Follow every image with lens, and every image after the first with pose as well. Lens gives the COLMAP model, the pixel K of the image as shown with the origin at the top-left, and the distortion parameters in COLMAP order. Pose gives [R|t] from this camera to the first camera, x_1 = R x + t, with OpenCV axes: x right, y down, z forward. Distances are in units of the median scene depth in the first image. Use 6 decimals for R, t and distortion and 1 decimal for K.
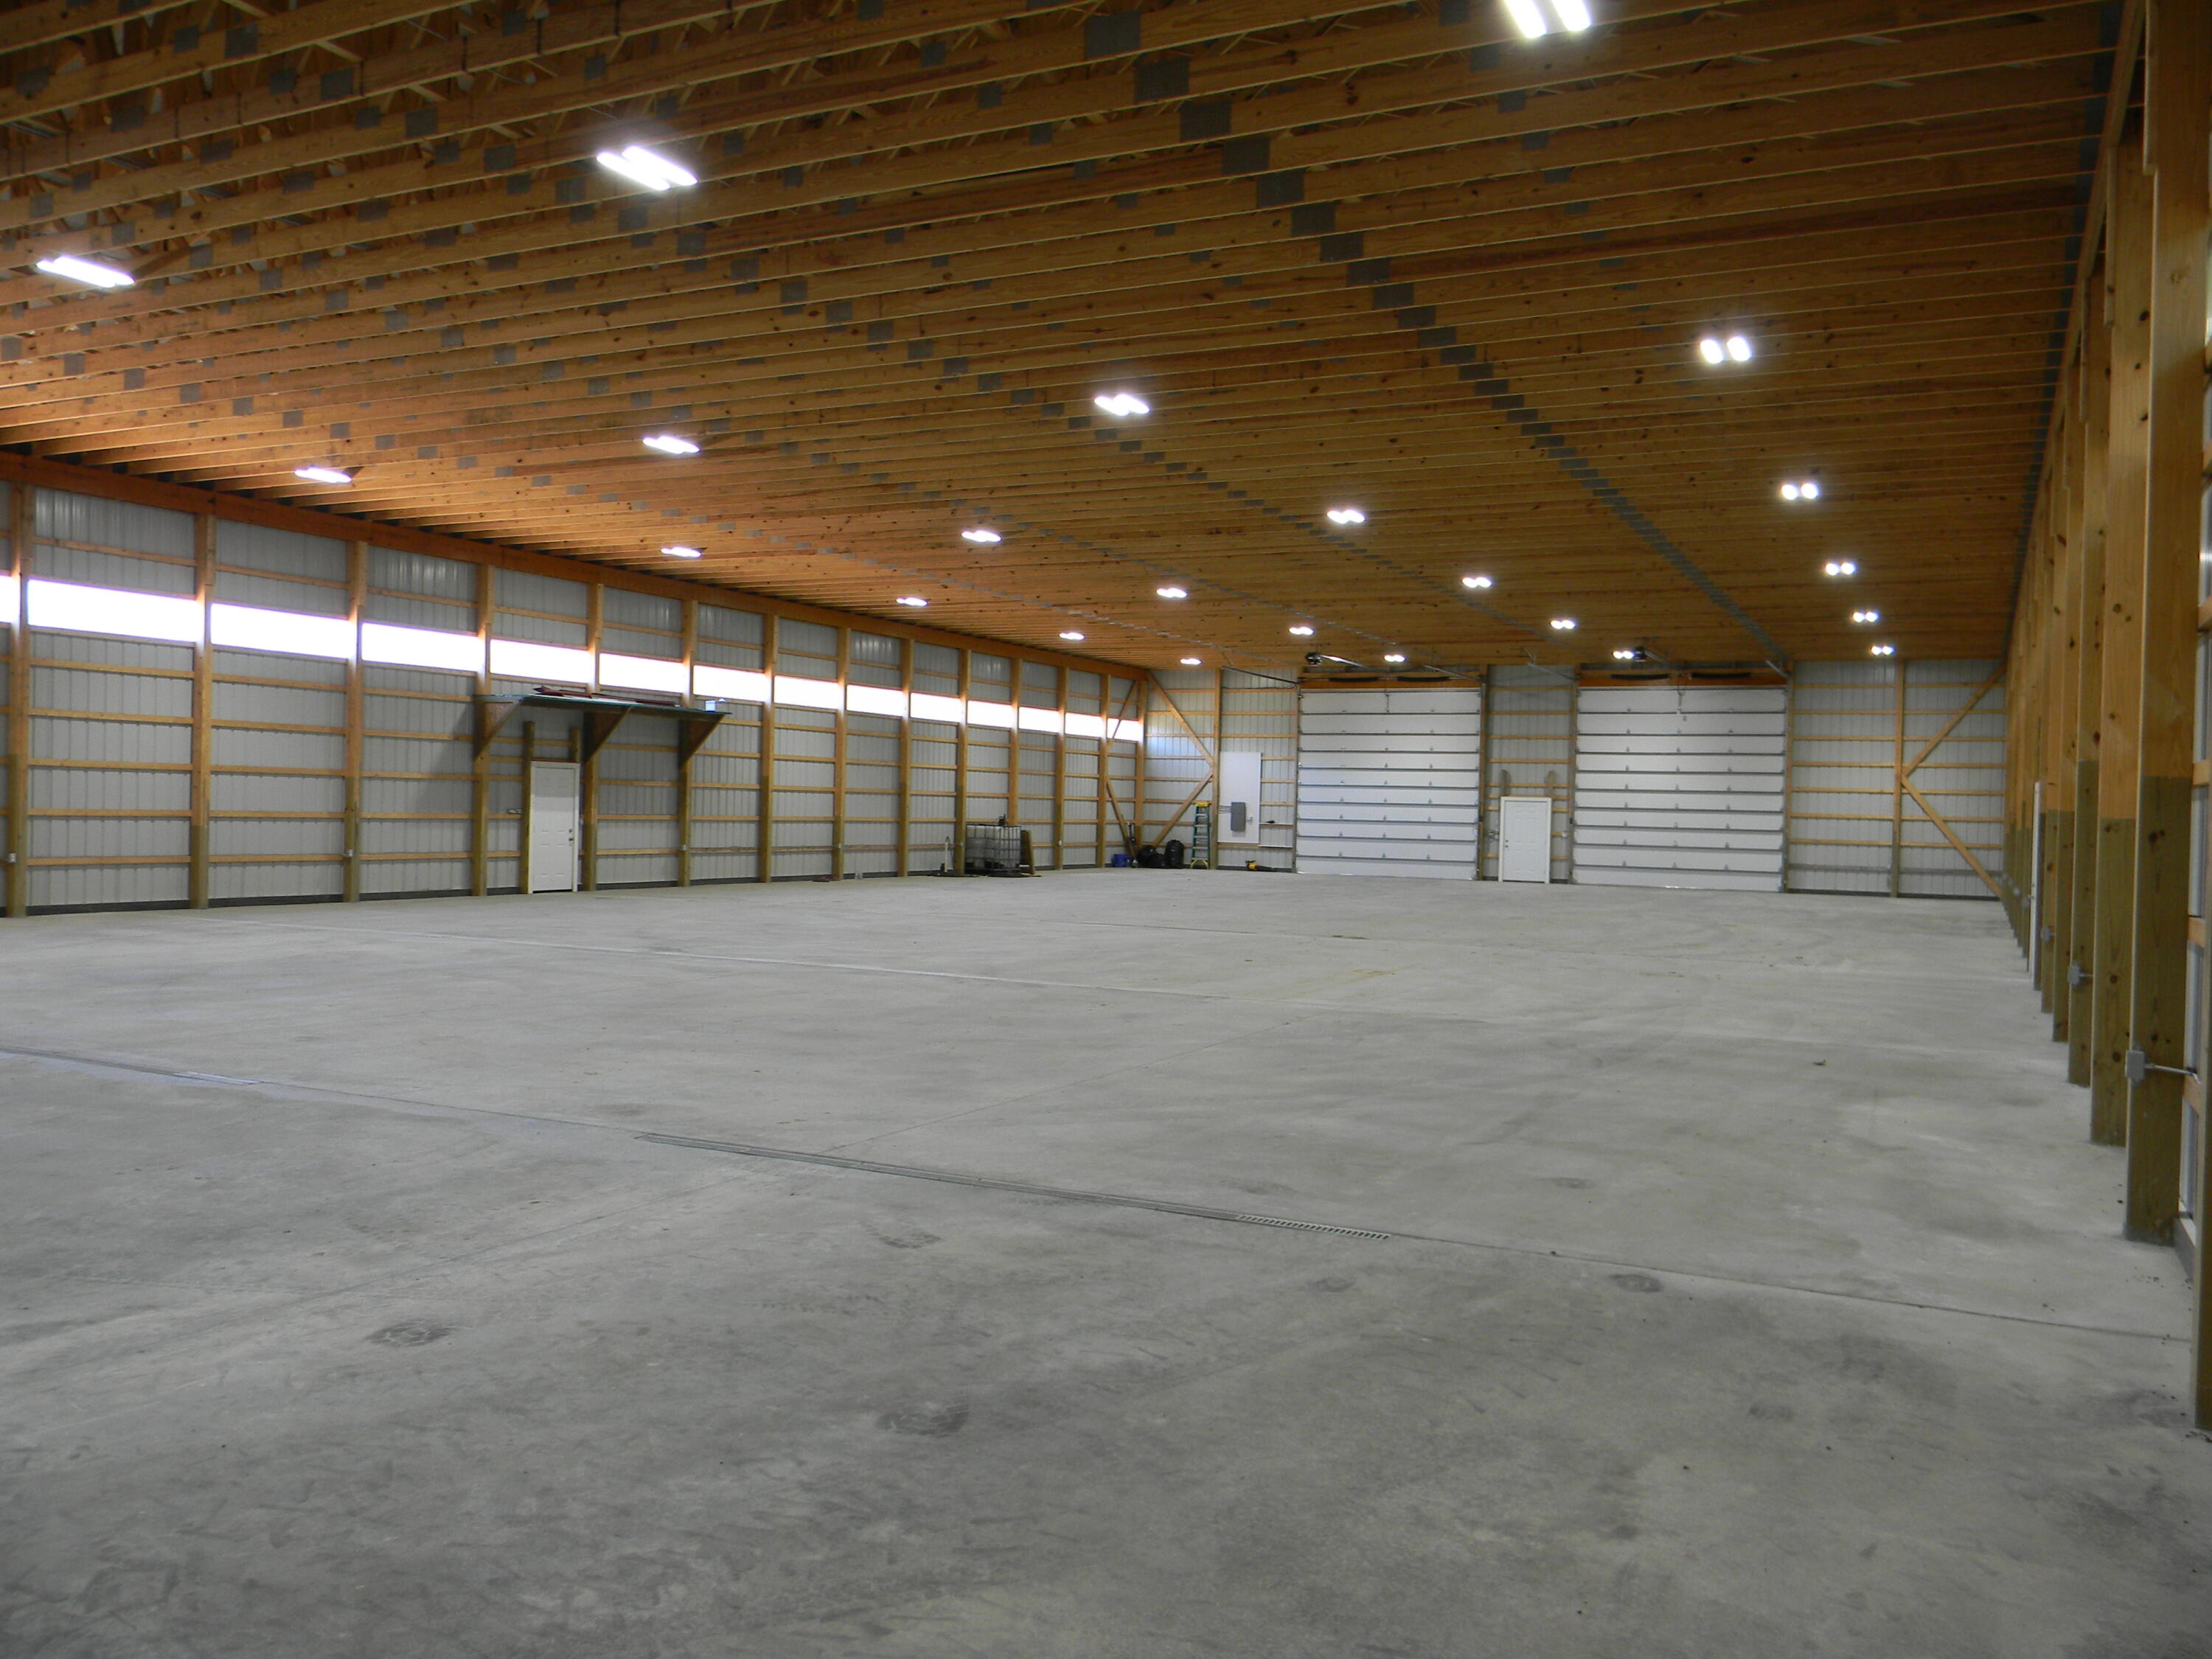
lens RADIAL K [[1763.5, 0, 1106.5], [0, 1763.5, 773.2], [0, 0, 1]] dist [0.001072, -0.021916]
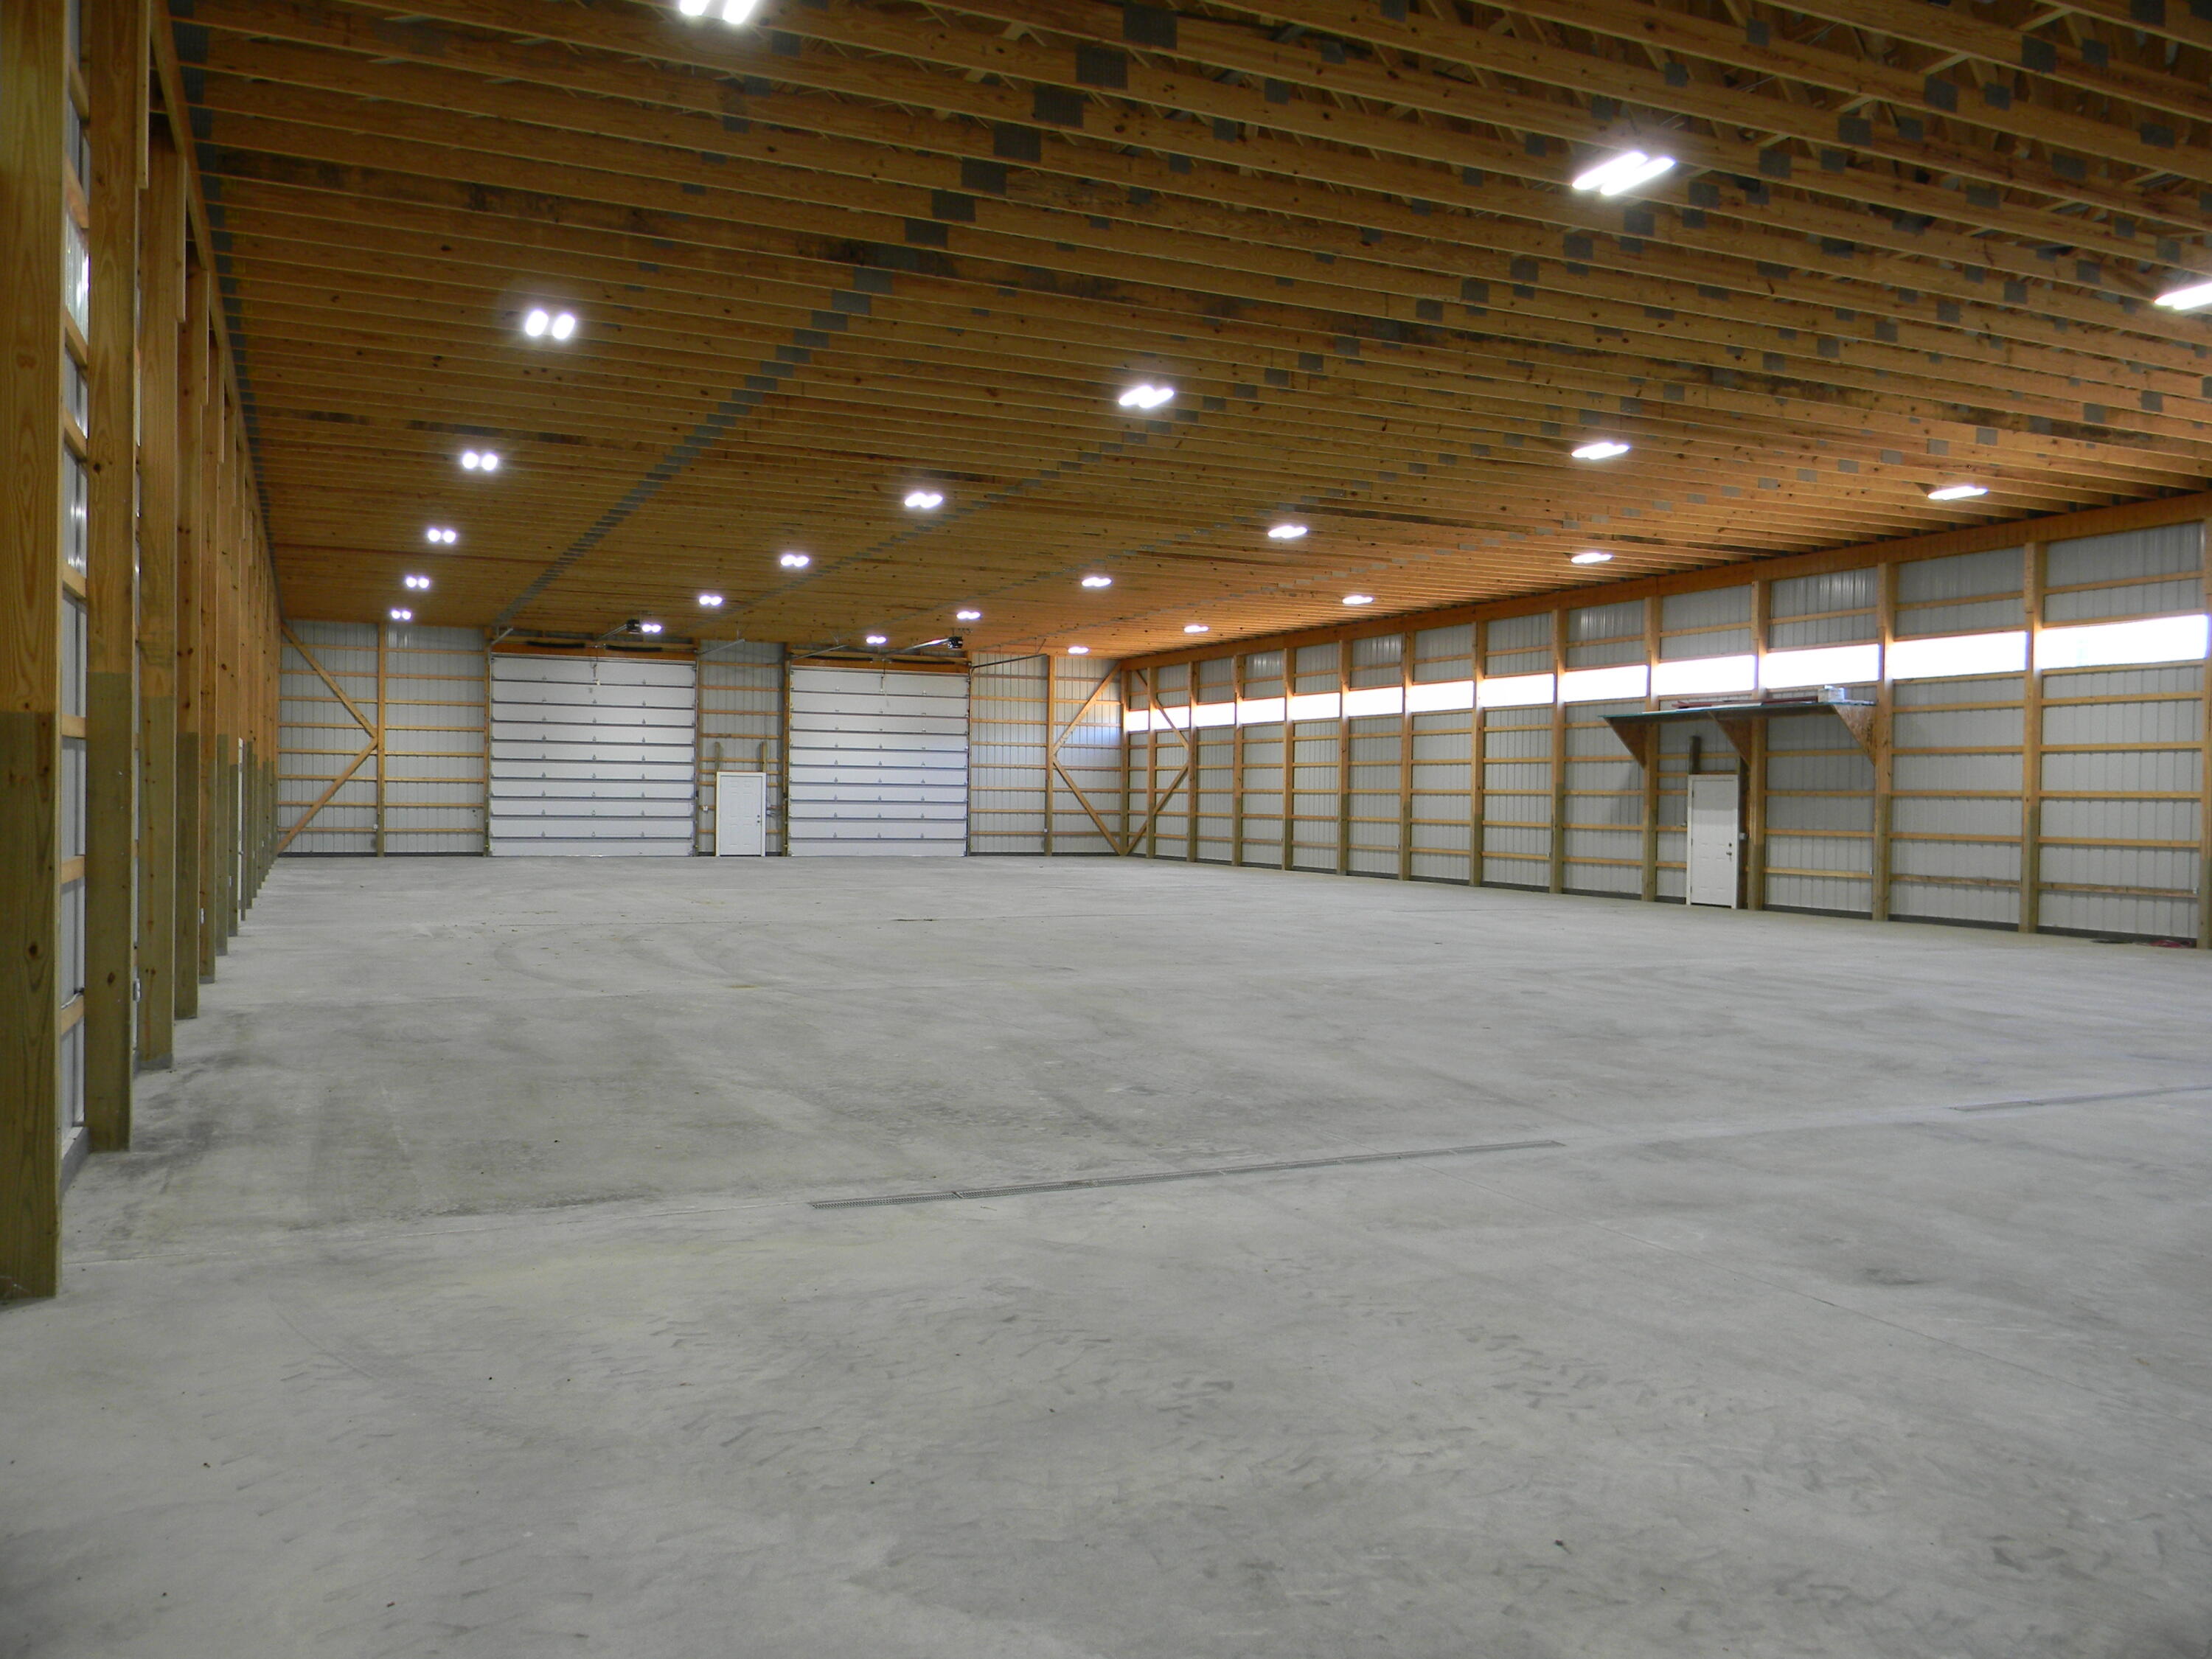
lens RADIAL K [[1763.5, 0, 1107.4], [0, 1763.5, 827.1], [0, 0, 1]] dist [0.001072, -0.021916]
pose [[0.633113, -0.029477, 0.773498, -0.440957], [-0.012653, 0.998747, 0.048418, -0.007163], [-0.773956, -0.040442, 0.631946, 0.208825]]
